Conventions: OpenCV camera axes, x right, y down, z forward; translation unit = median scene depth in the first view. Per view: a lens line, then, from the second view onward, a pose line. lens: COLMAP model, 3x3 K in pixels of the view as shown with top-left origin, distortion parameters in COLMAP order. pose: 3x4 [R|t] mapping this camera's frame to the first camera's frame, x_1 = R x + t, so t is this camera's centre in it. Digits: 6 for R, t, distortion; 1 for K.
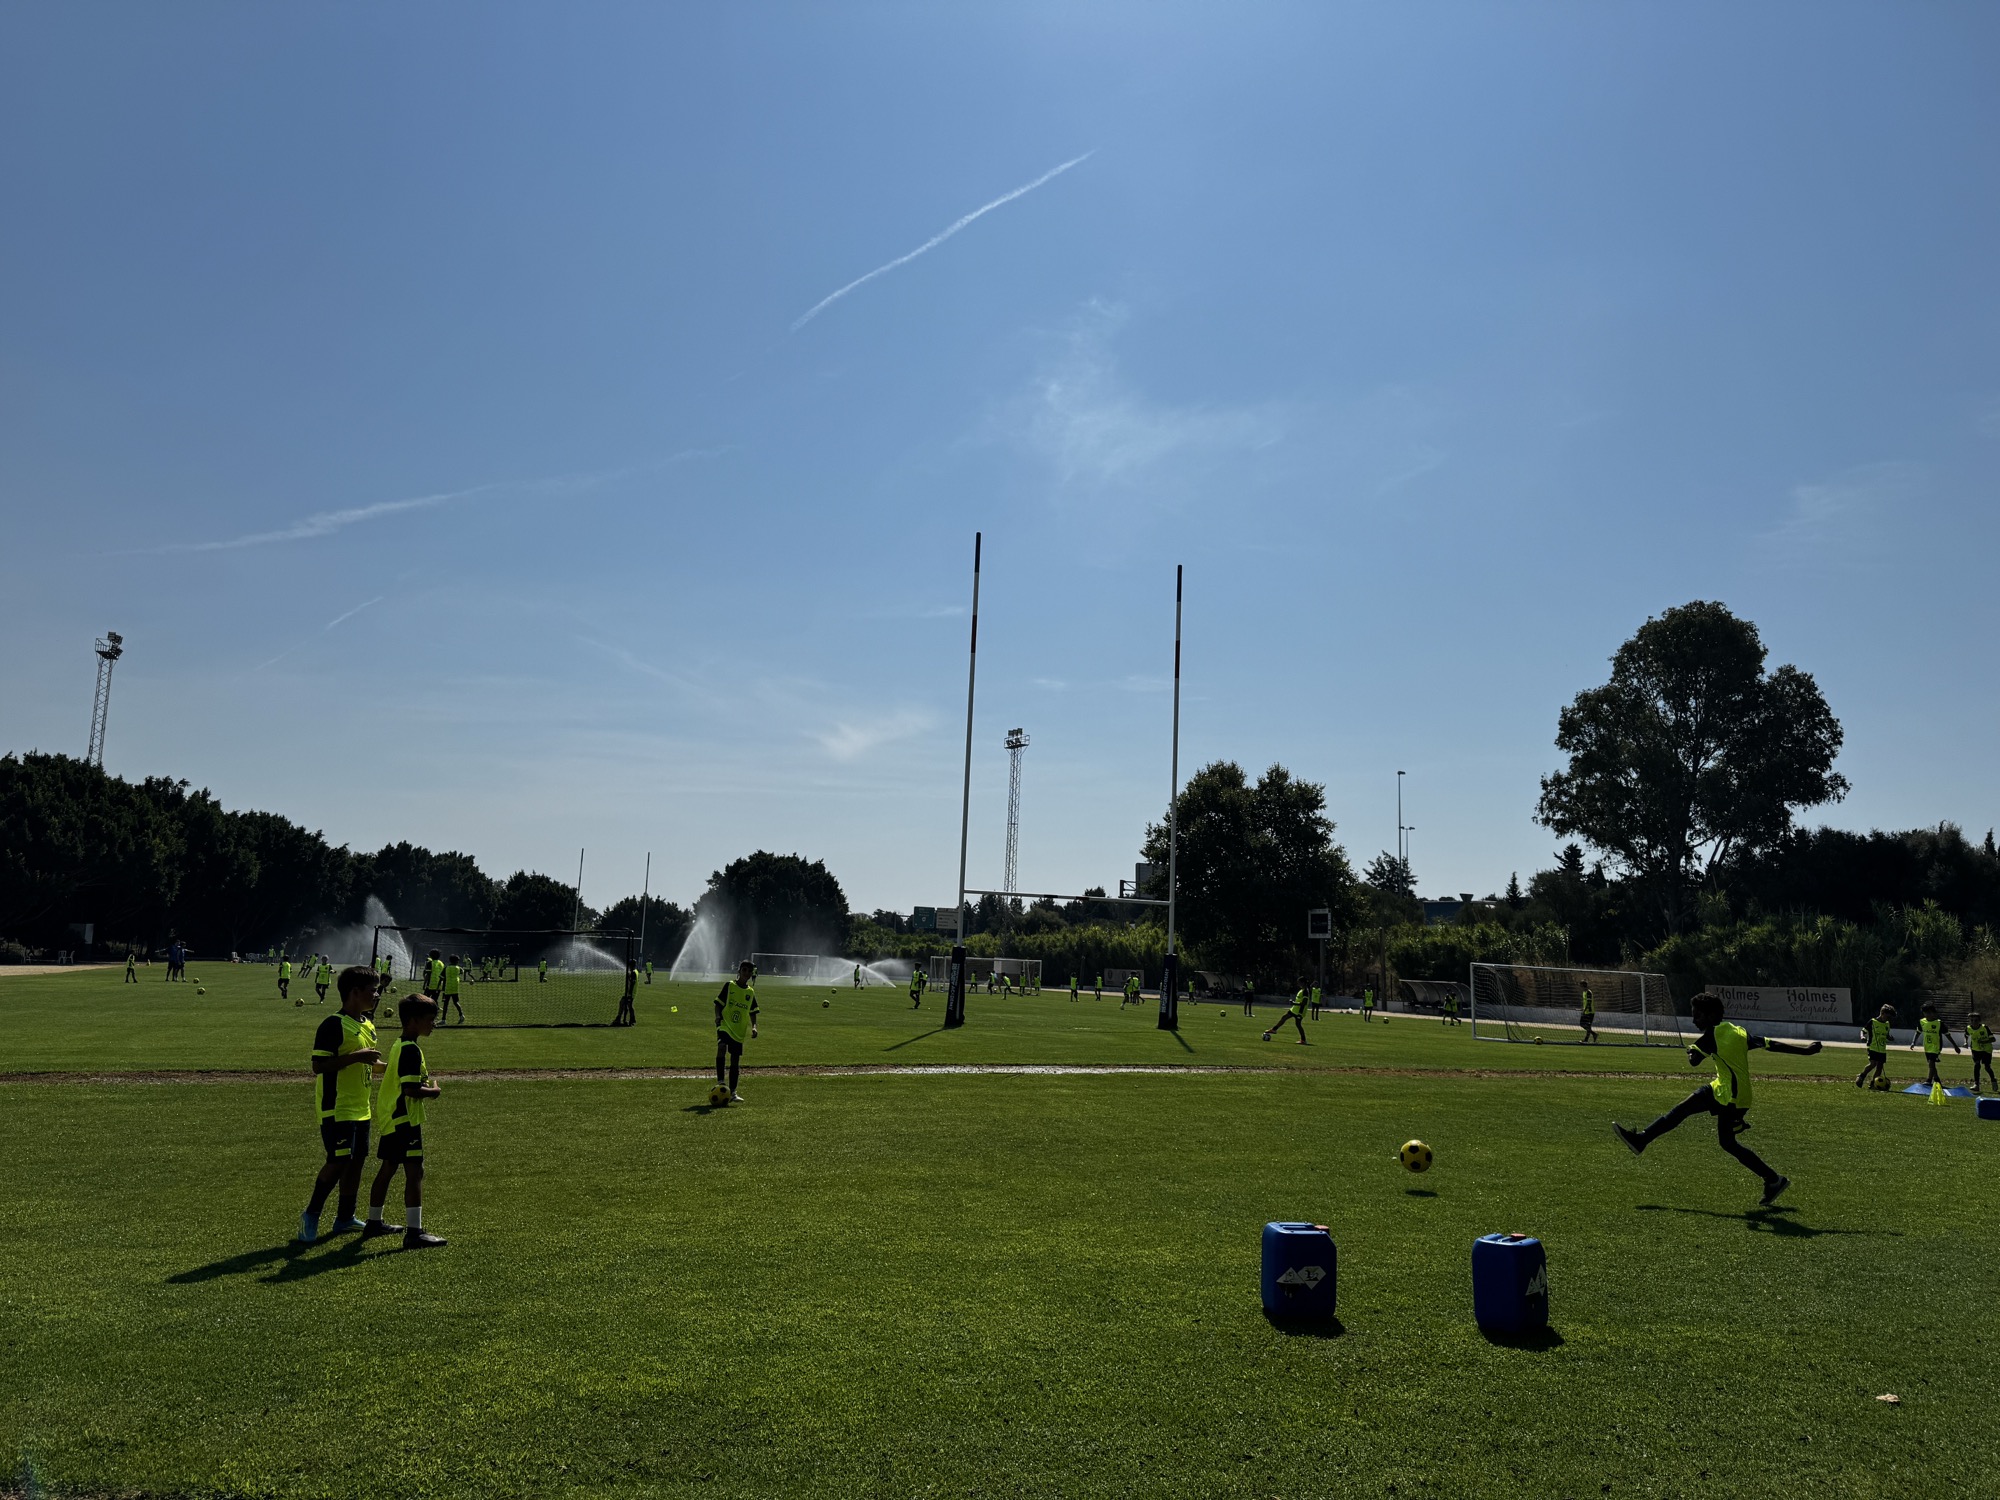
lens RADIAL K [[1399.9, 0, 1004.7], [0, 1399.9, 775.1], [0, 0, 1]] dist [0.136746, -0.221661]
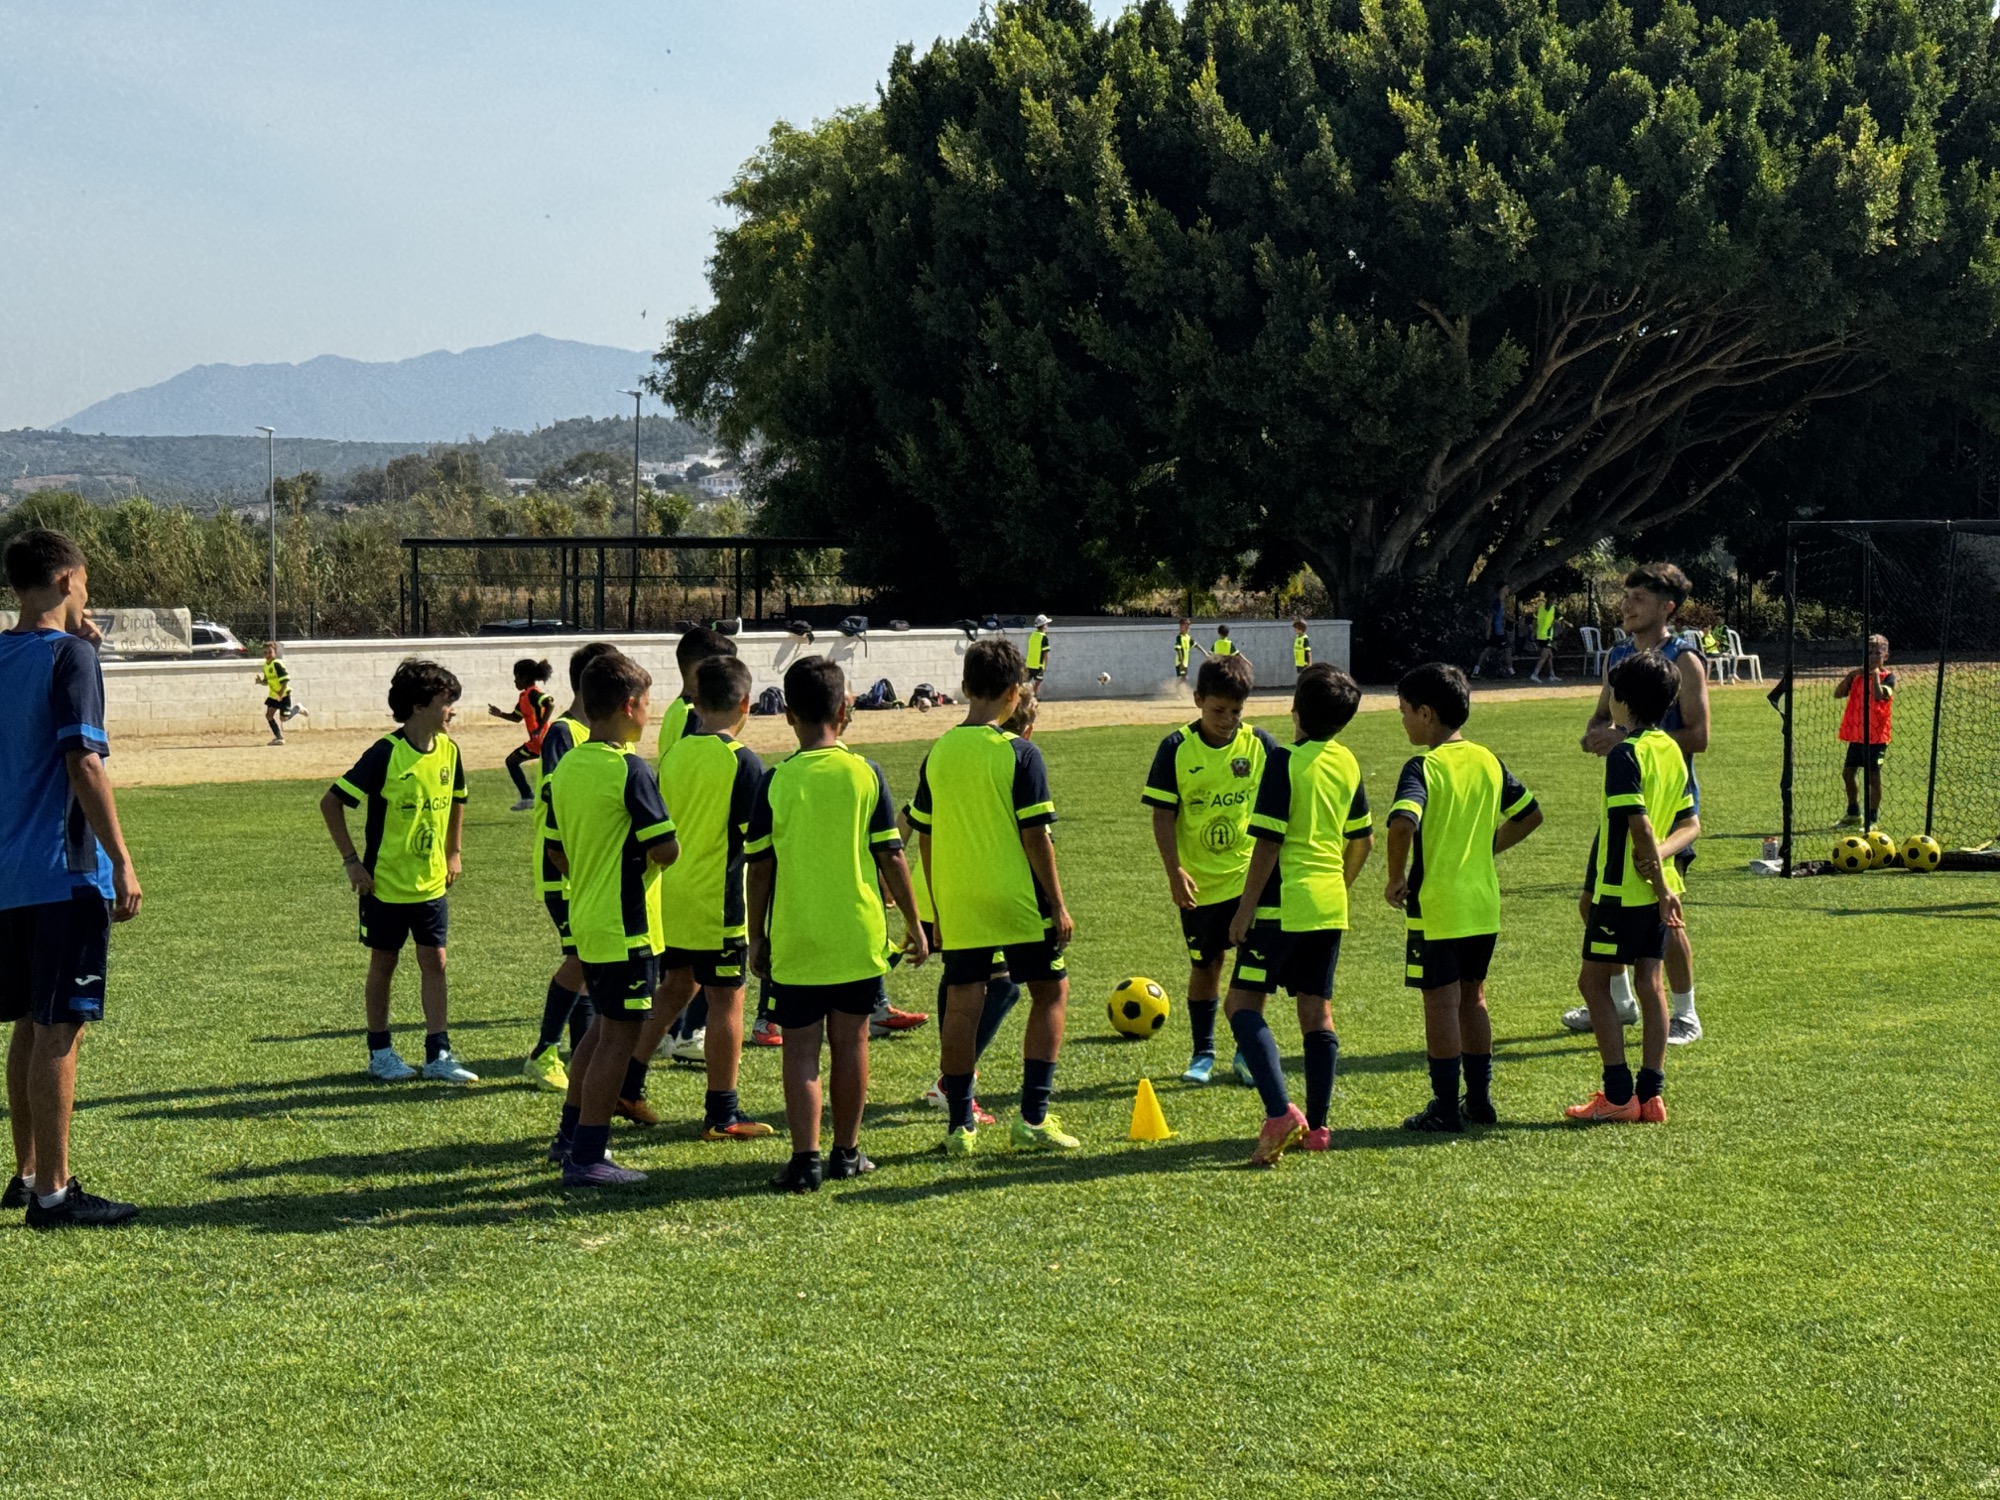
lens RADIAL K [[3446.9, 0, 1000.0], [0, 3446.9, 750.0], [0, 0, 1]] dist [0.004832, 1.347784]
pose [[0.445259, 0.011802, -0.895324, -0.125488], [0.134589, 0.987671, 0.079953, 0.064336], [0.885229, -0.156101, 0.438181, 0.504914]]
